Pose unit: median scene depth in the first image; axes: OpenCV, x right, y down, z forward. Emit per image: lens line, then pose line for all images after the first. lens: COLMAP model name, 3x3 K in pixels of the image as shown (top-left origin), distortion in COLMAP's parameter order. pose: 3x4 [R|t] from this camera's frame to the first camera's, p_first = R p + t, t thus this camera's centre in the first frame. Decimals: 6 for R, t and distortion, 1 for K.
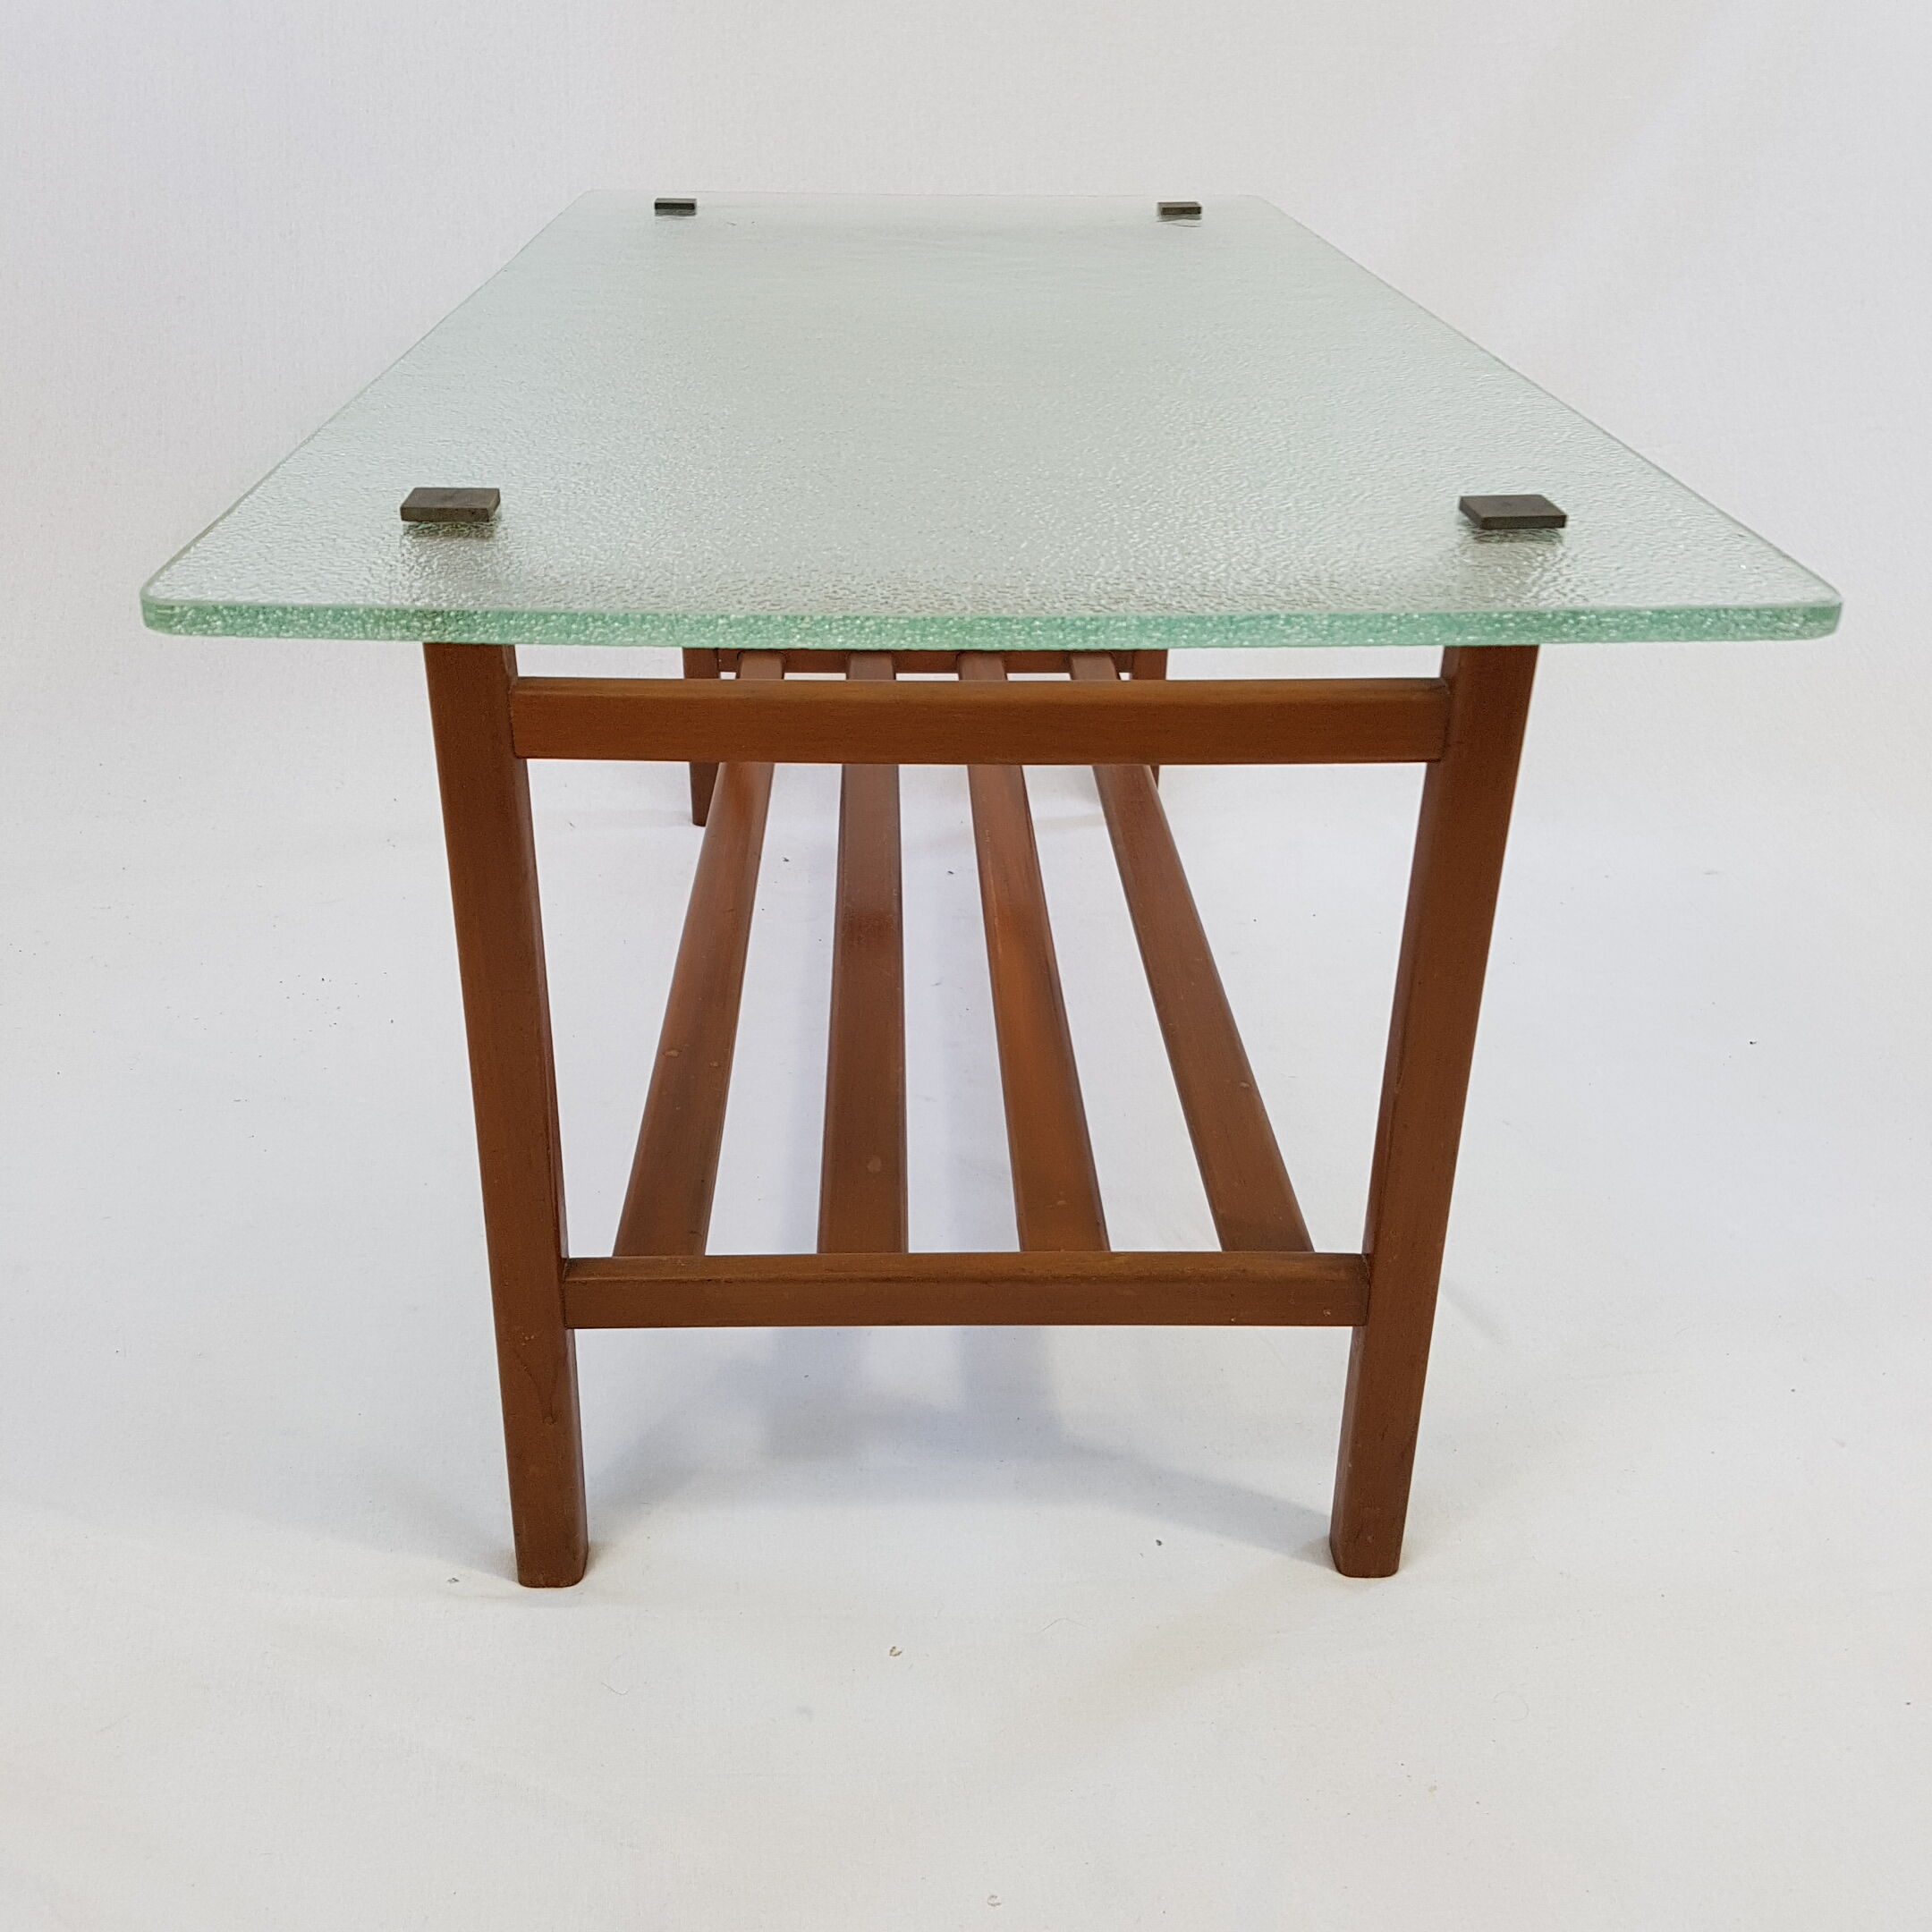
lens RADIAL K [[1971.6, 0, 926.1], [0, 1971.6, 968.9], [0, 0, 1]] dist [0.054595, -0.010564]
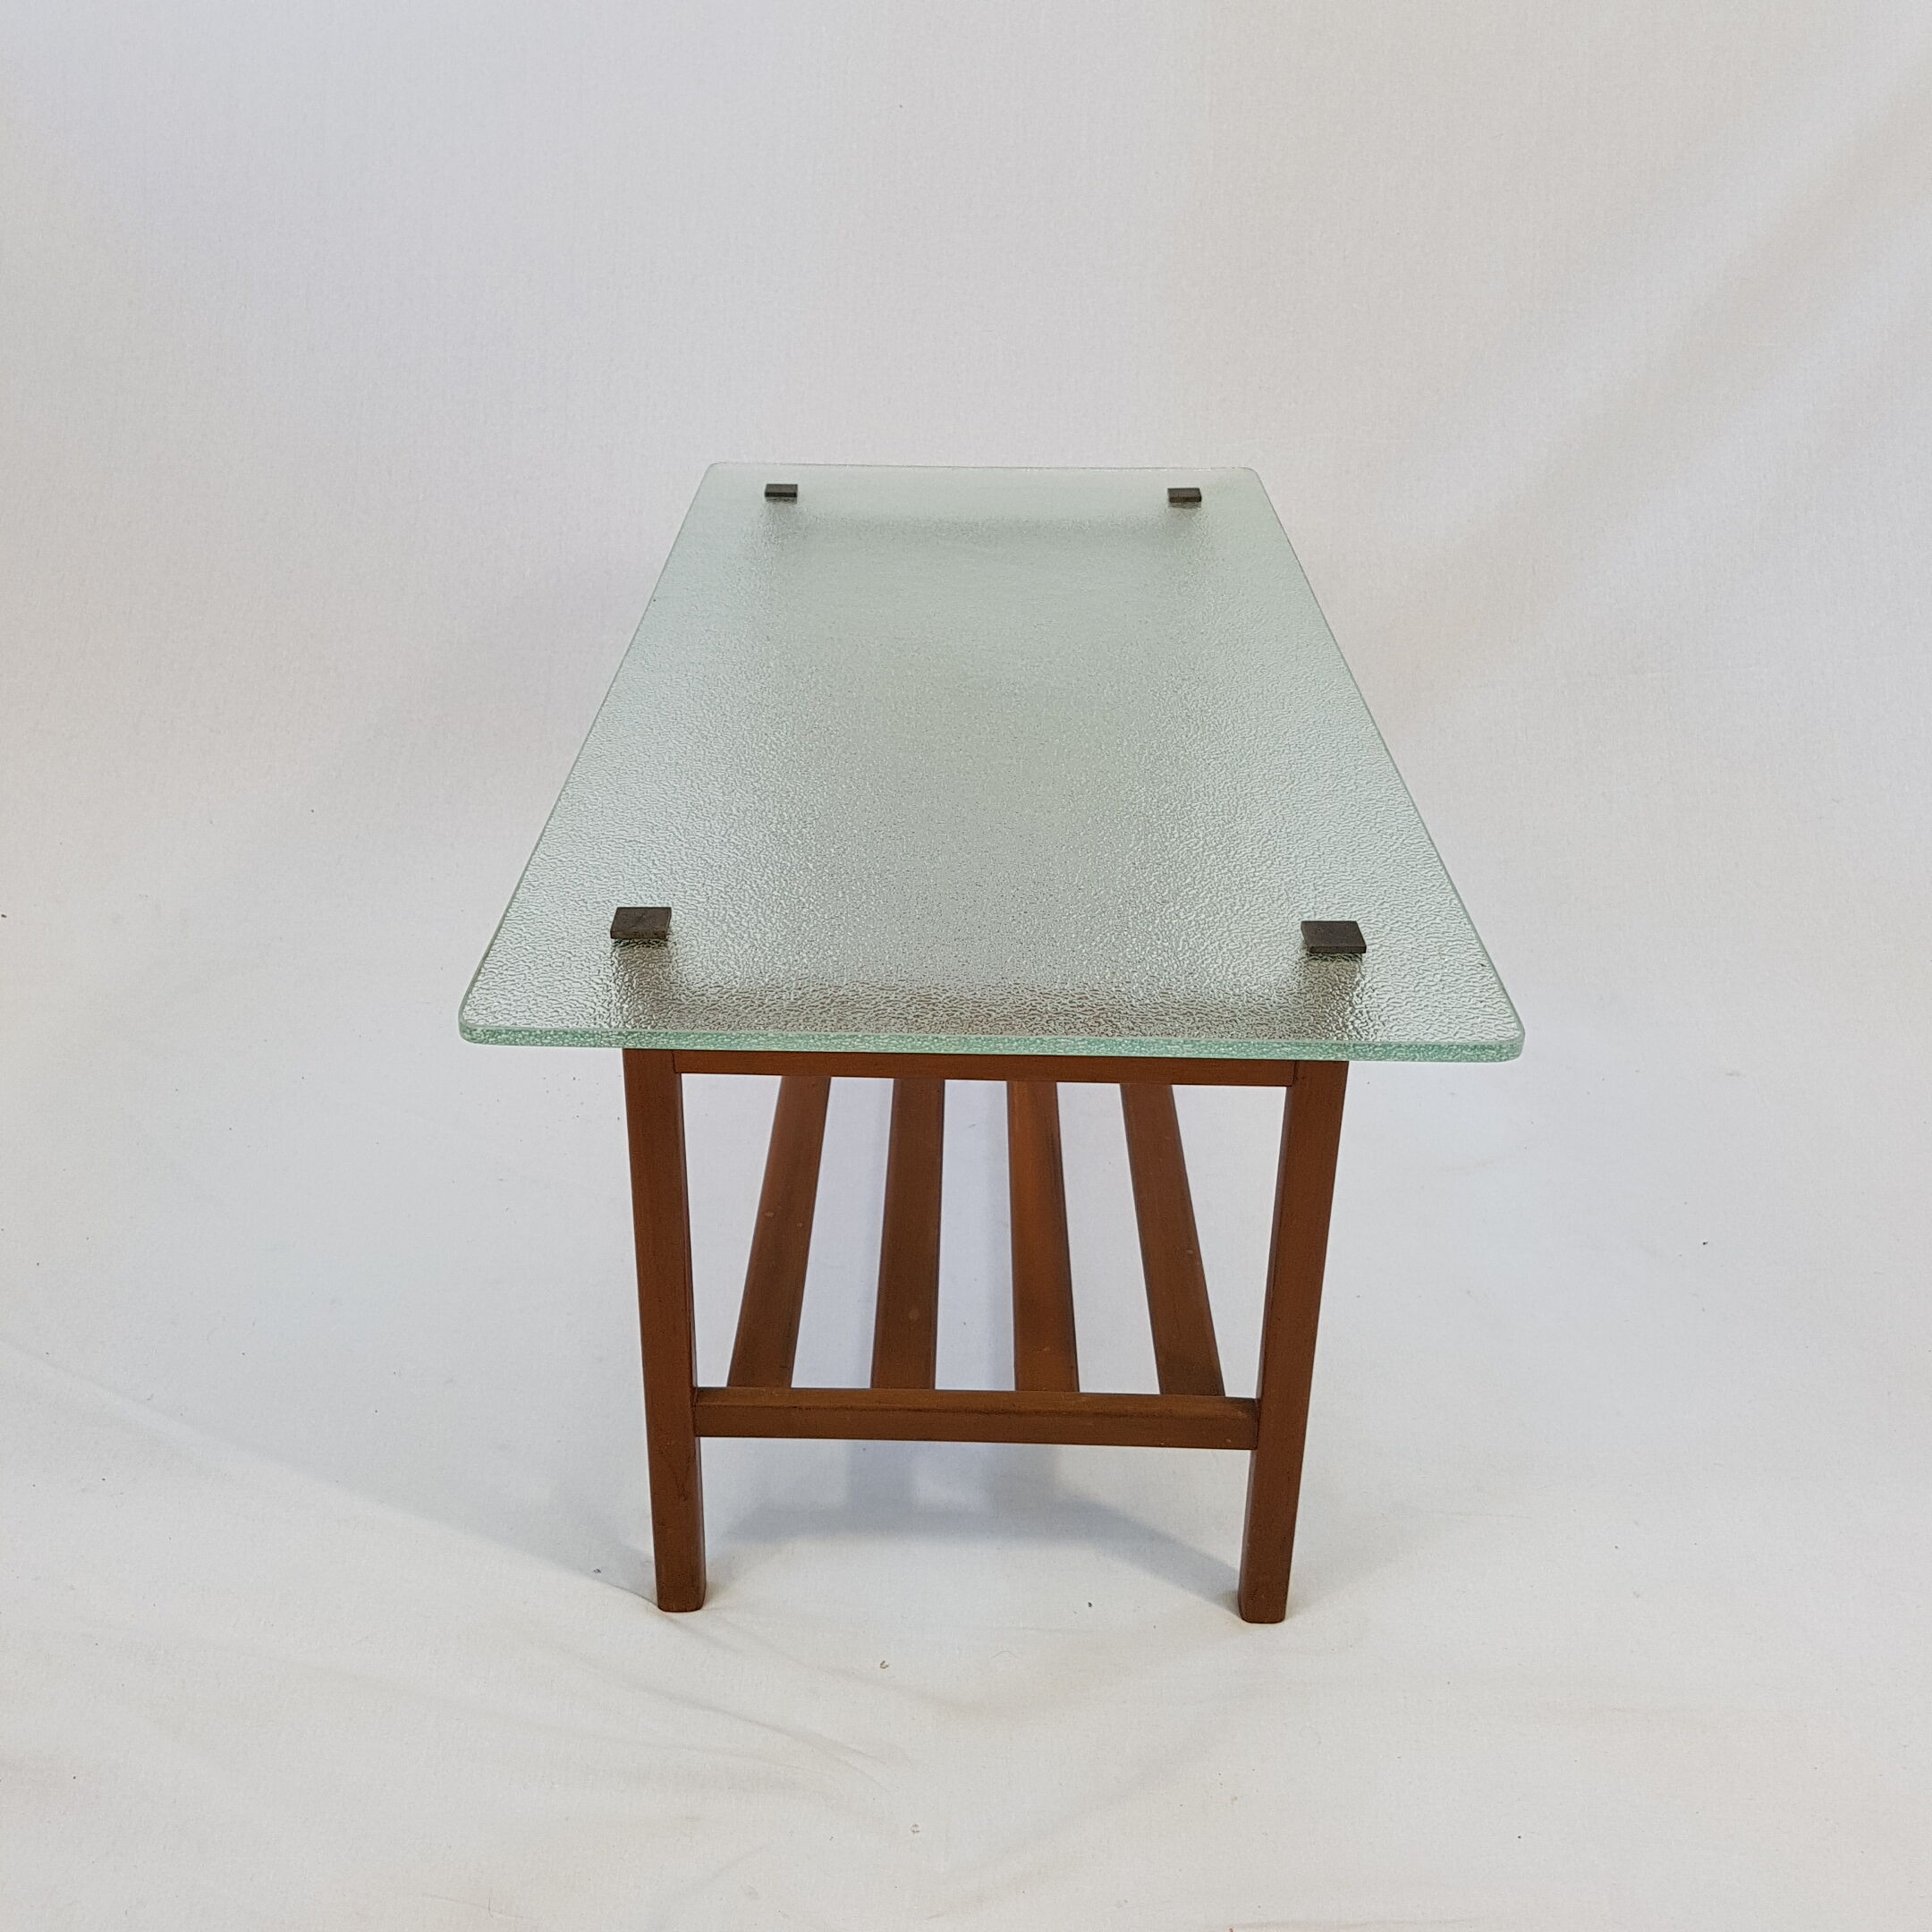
lens RADIAL K [[1943.2, 0, 917.0], [0, 1943.2, 964.2], [0, 0, 1]] dist [0.043566, -0.003176]
pose [[0.998948, 0.026984, -0.037089, 0.021354], [-0.025607, 0.998983, 0.037102, -0.211735], [0.038052, -0.036114, 0.998623, -0.381767]]
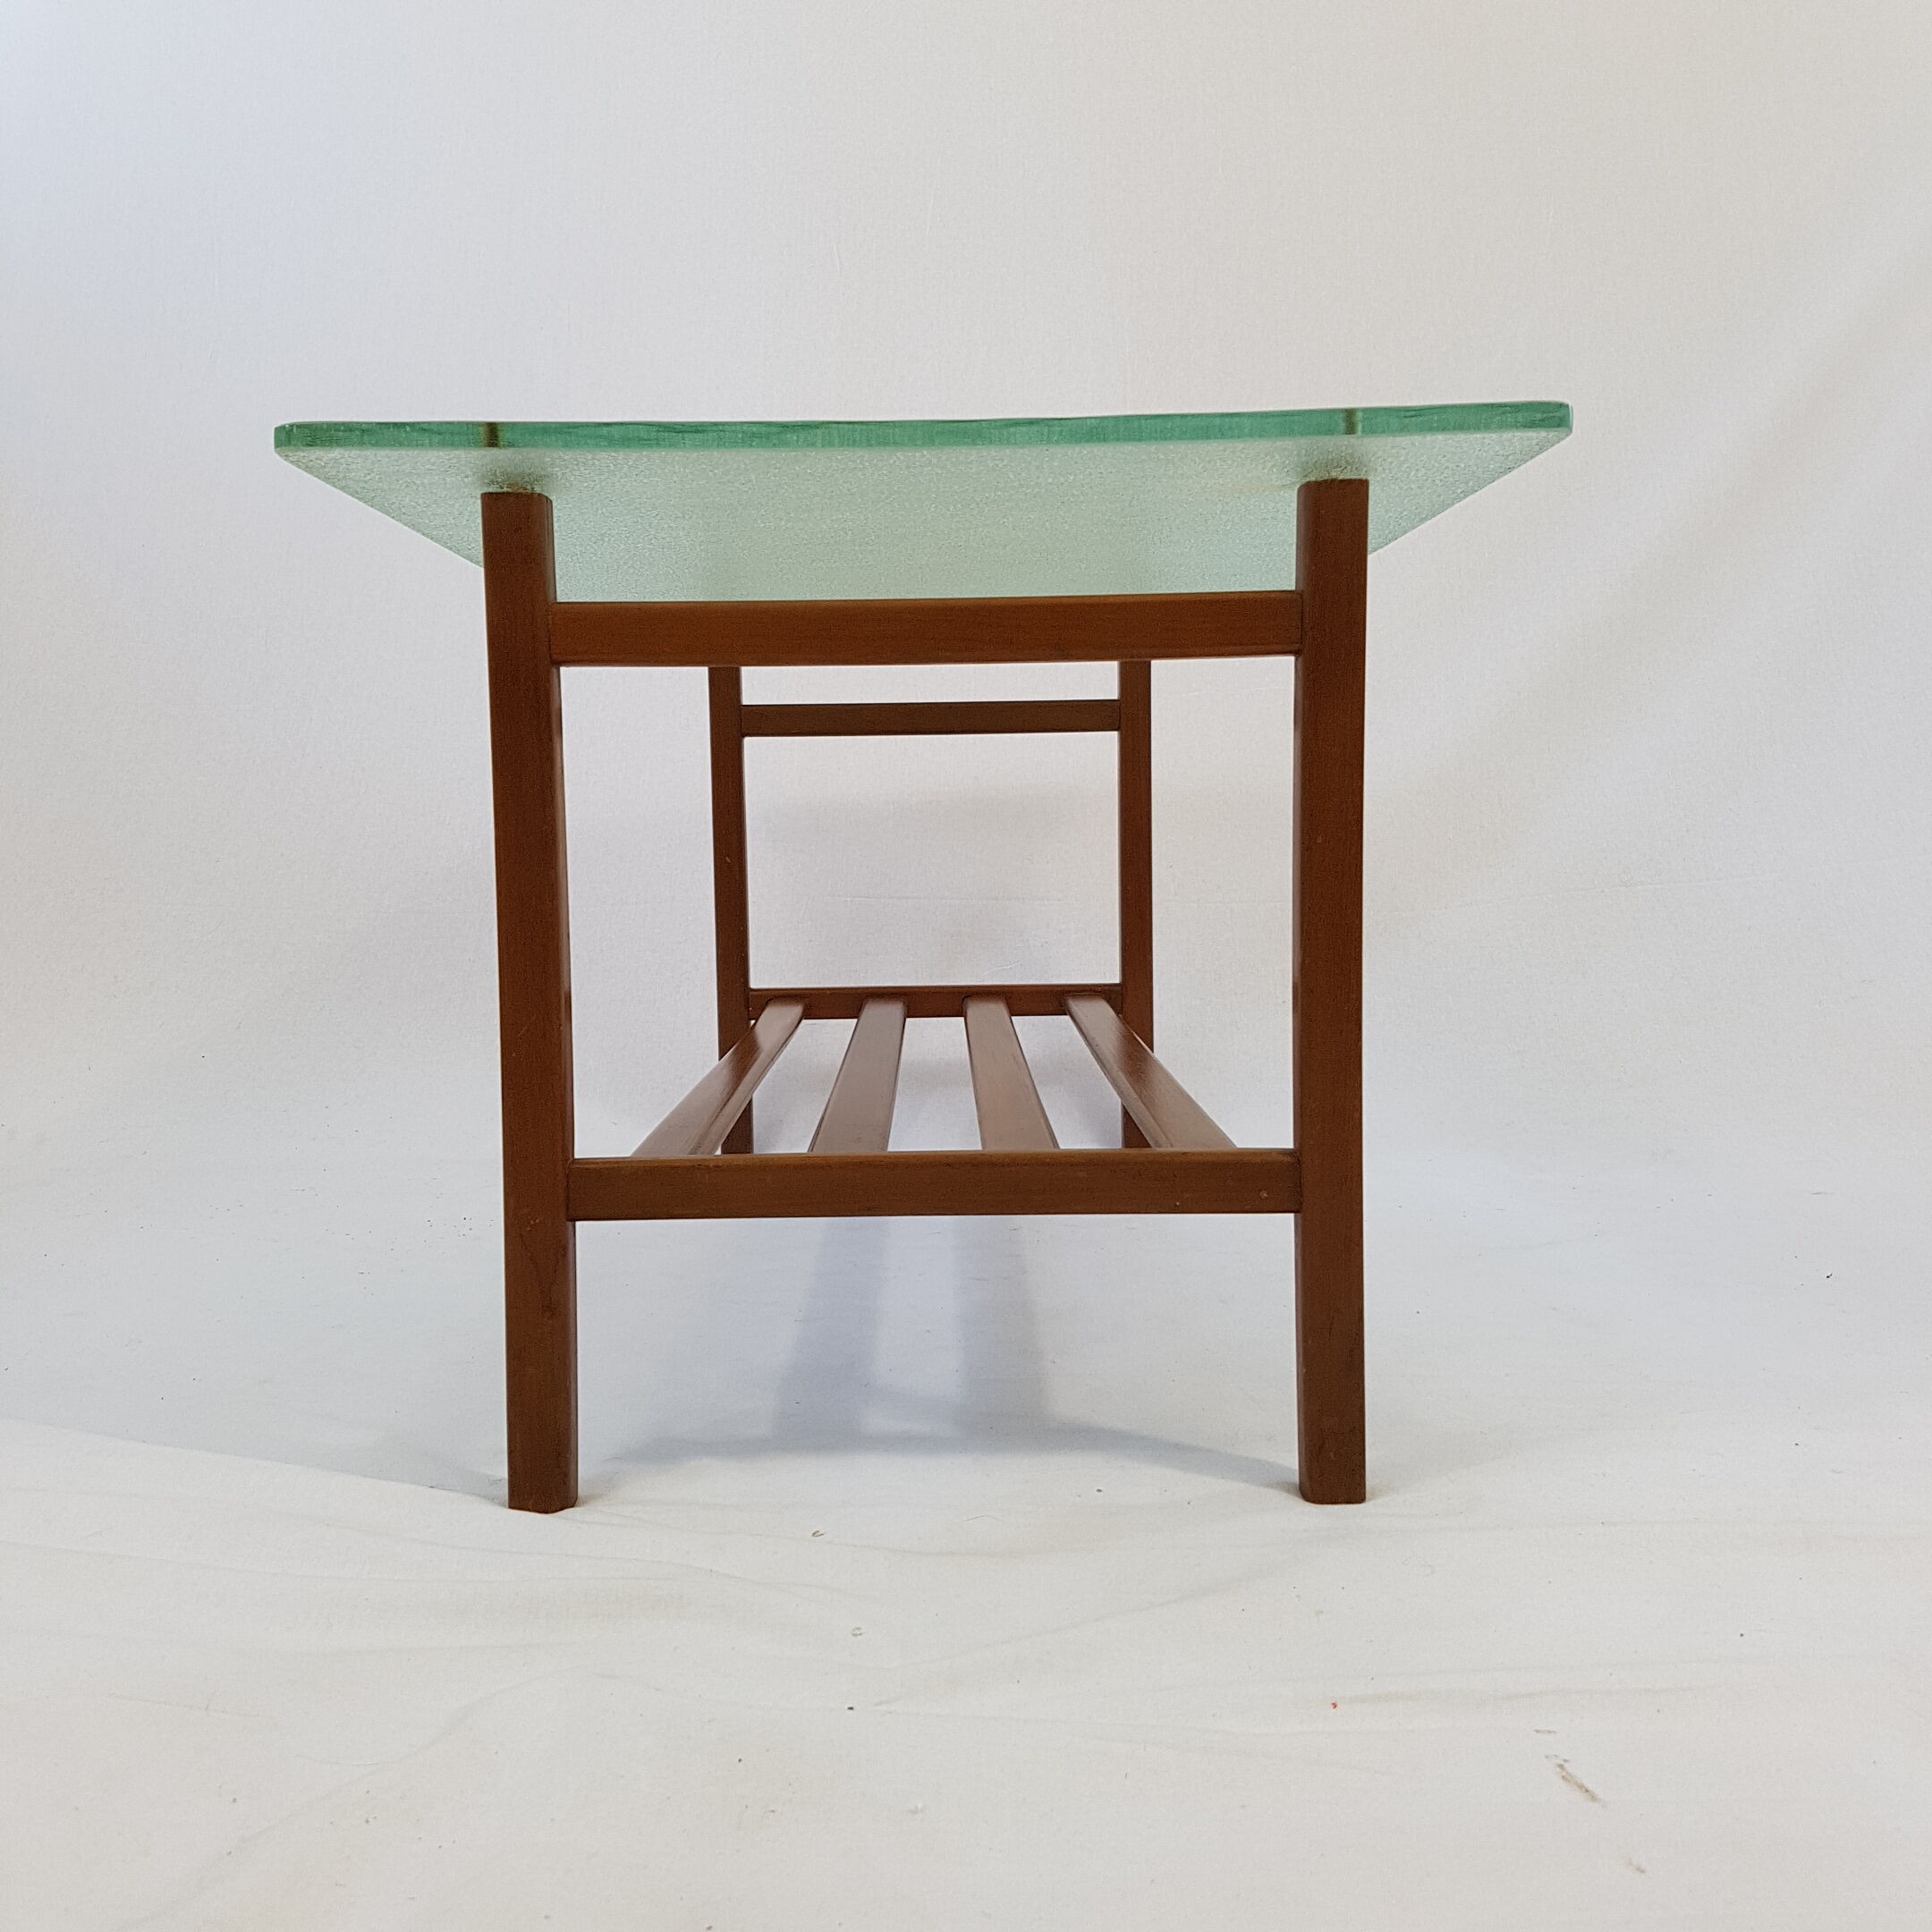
lens RADIAL K [[1943.2, 0, 917.0], [0, 1943.2, 964.2], [0, 0, 1]] dist [0.043566, -0.003176]
pose [[0.999405, -0.017352, -0.029814, 0.044731], [0.005834, 0.936847, -0.349691, 0.414973], [0.033999, 0.349309, 0.936390, -0.051560]]
